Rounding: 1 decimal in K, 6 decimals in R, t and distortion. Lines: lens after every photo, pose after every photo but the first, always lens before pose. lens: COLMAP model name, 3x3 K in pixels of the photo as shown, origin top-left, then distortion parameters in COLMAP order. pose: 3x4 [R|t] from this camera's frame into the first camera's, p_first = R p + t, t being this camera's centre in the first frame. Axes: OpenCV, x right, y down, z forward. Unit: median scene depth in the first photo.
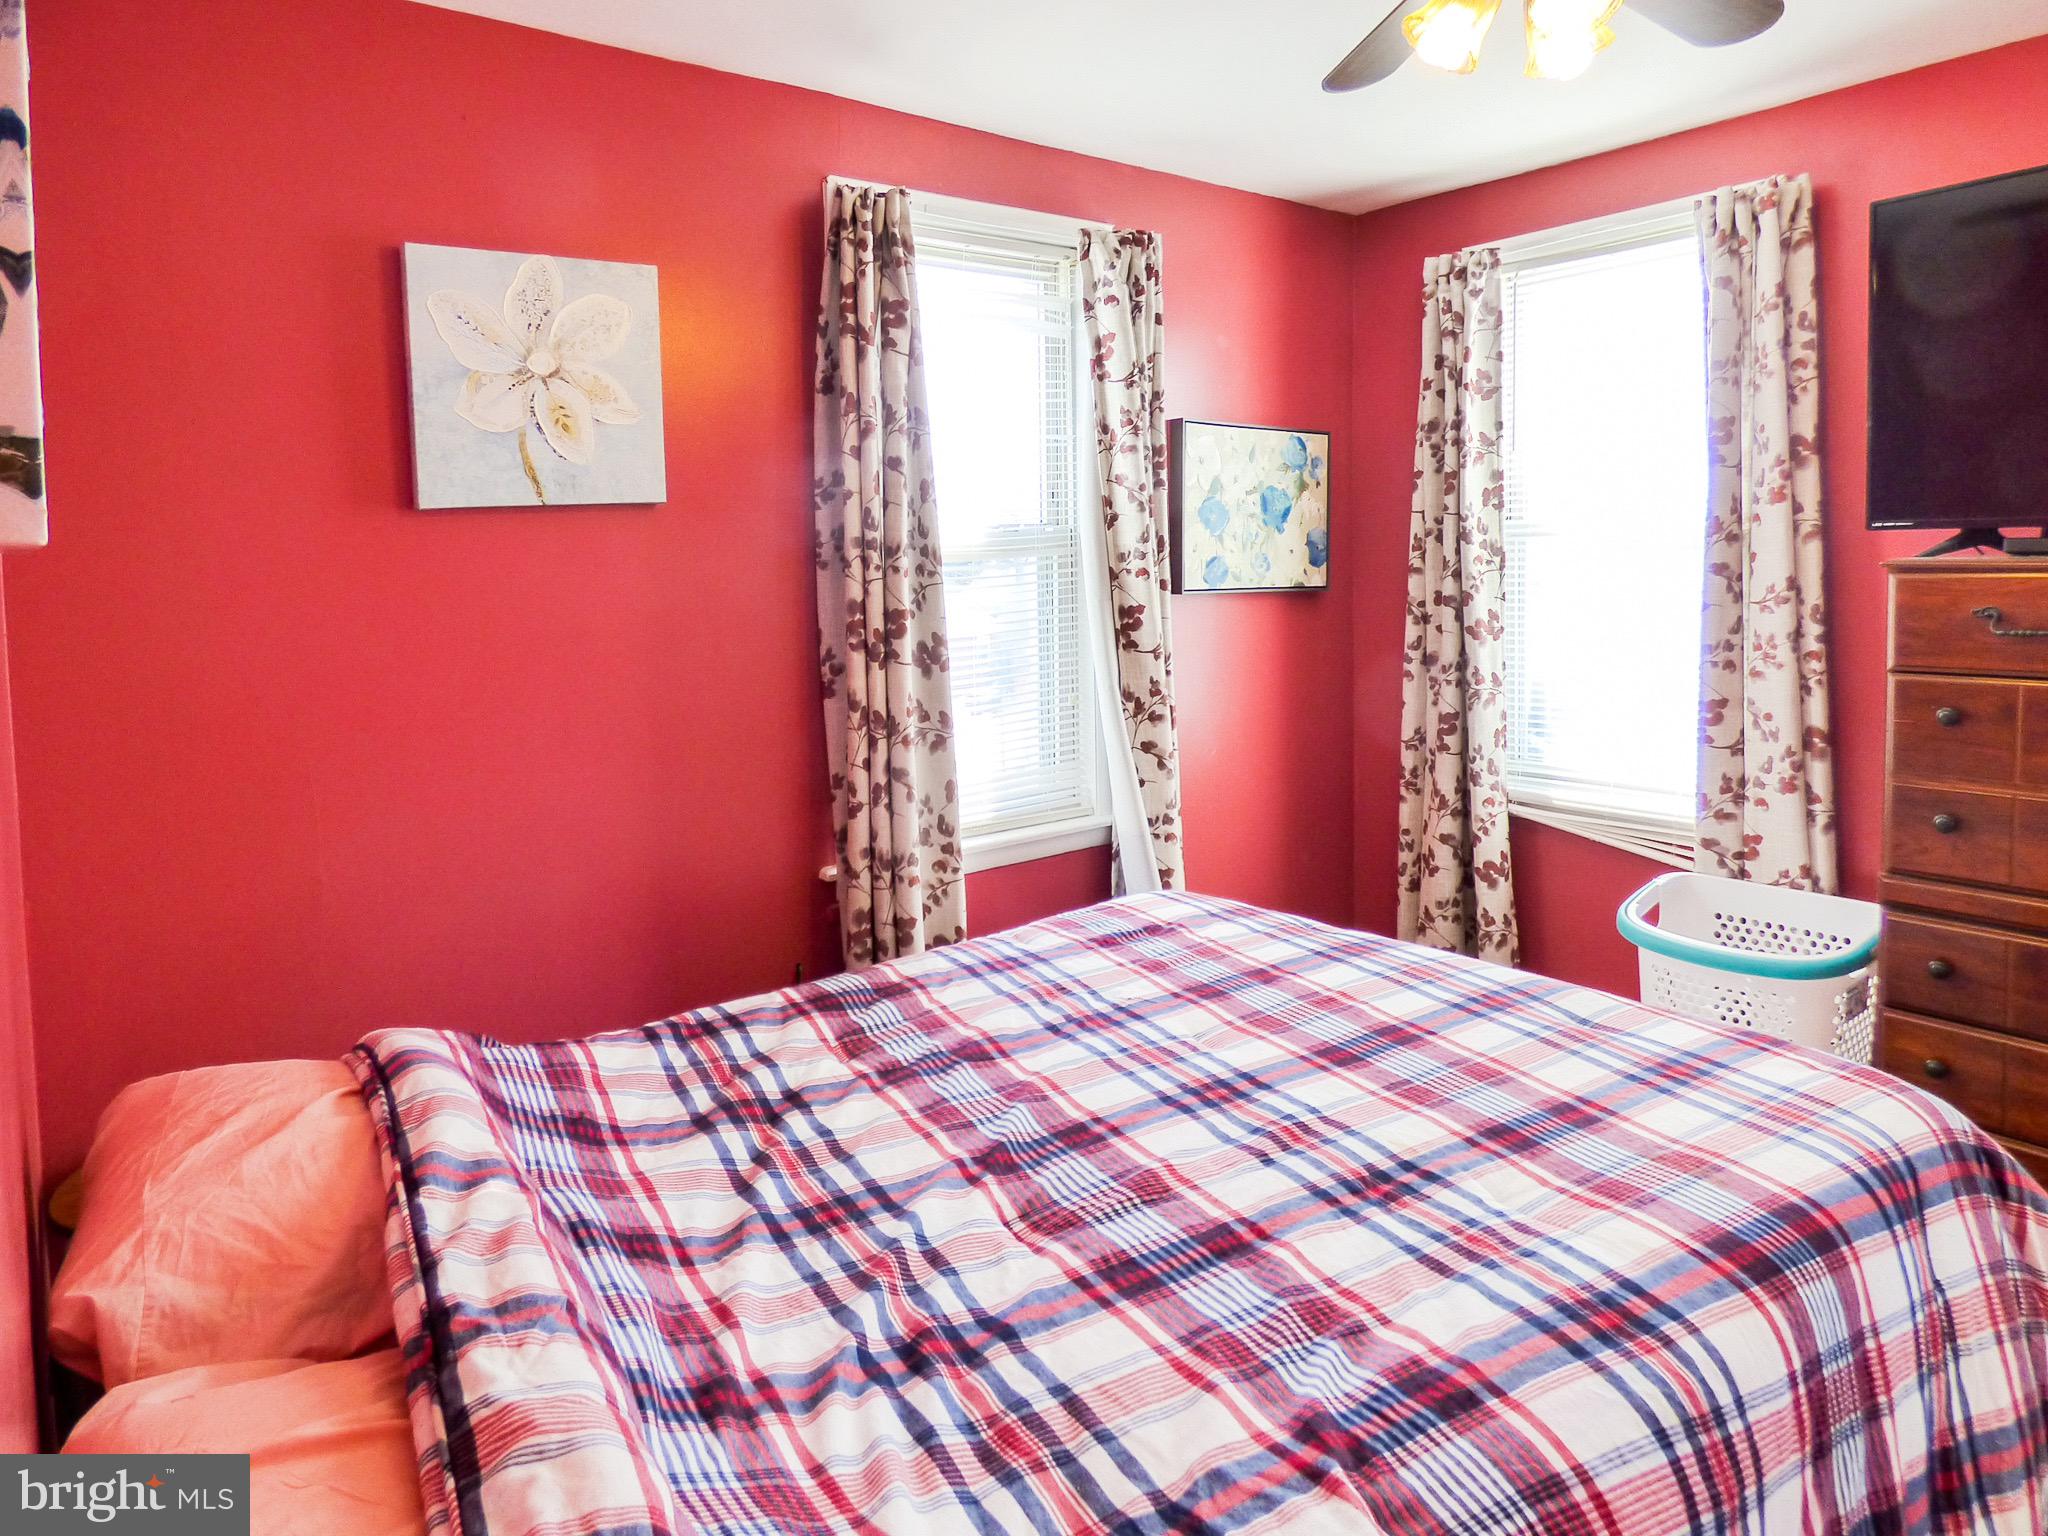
lens RADIAL K [[1219.8, 0, 1131.9], [0, 1219.8, 656.7], [0, 0, 1]] dist [-0.012944, -0.002537]
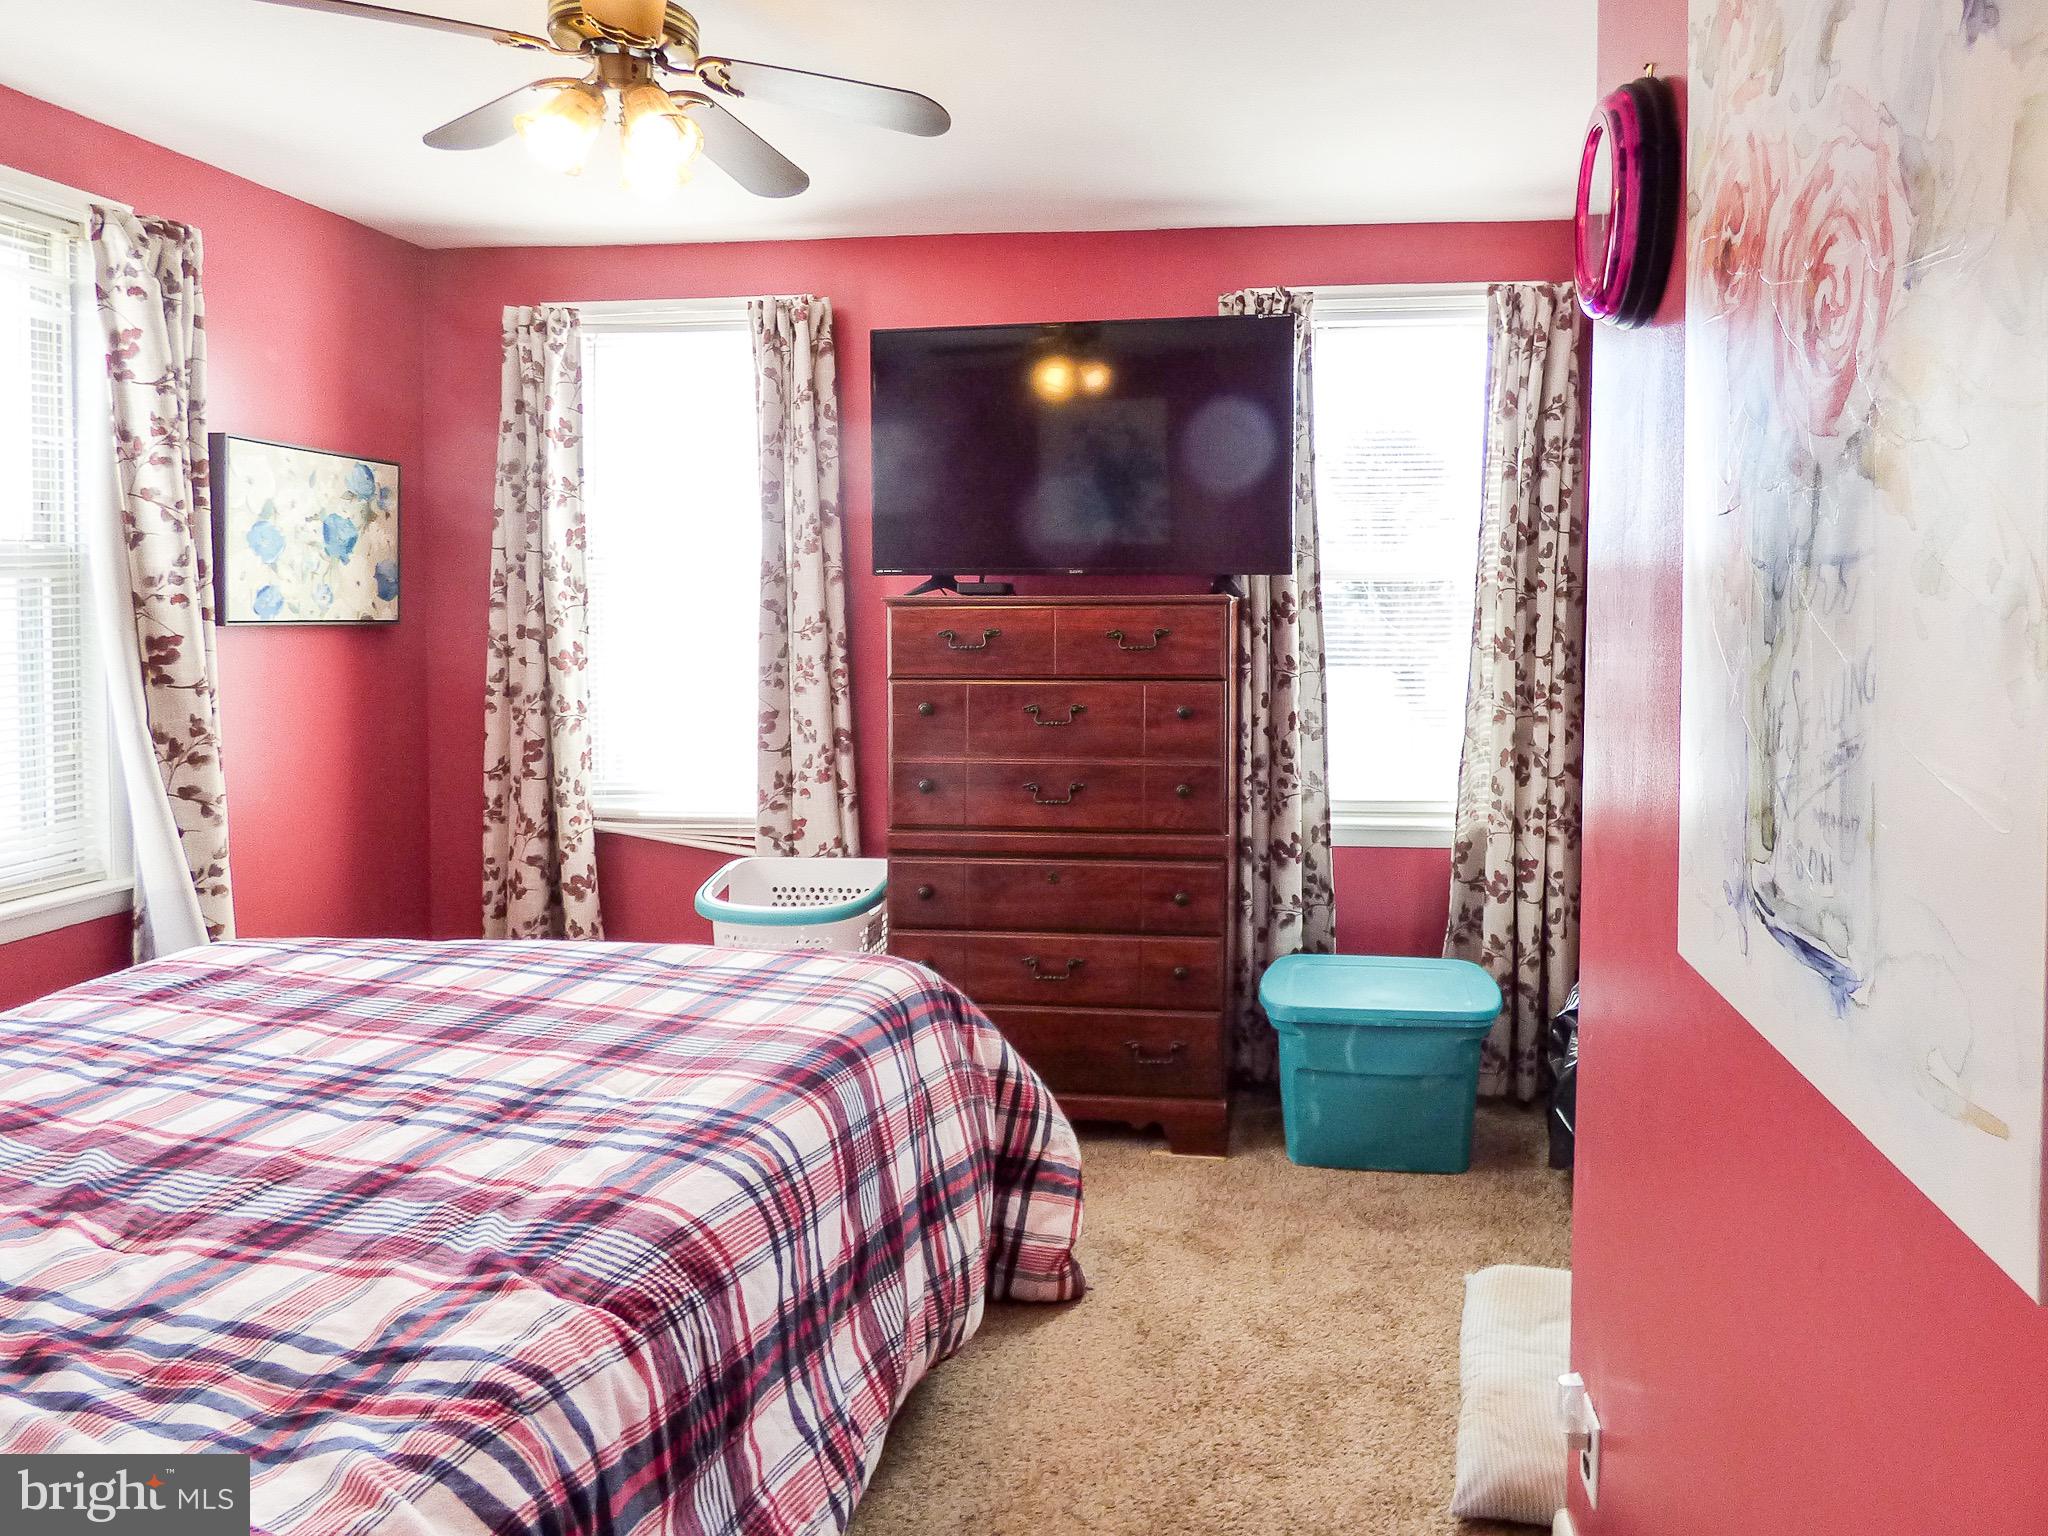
lens RADIAL K [[1263.2, 0, 1023.6], [0, 1263.2, 670.4], [0, 0, 1]] dist [-0.005671, 0.002778]
pose [[0.795901, -0.002640, 0.605421, -0.065135], [0.024829, 0.999292, -0.028283, 0.028380], [-0.604917, 0.037543, 0.795403, -0.127324]]
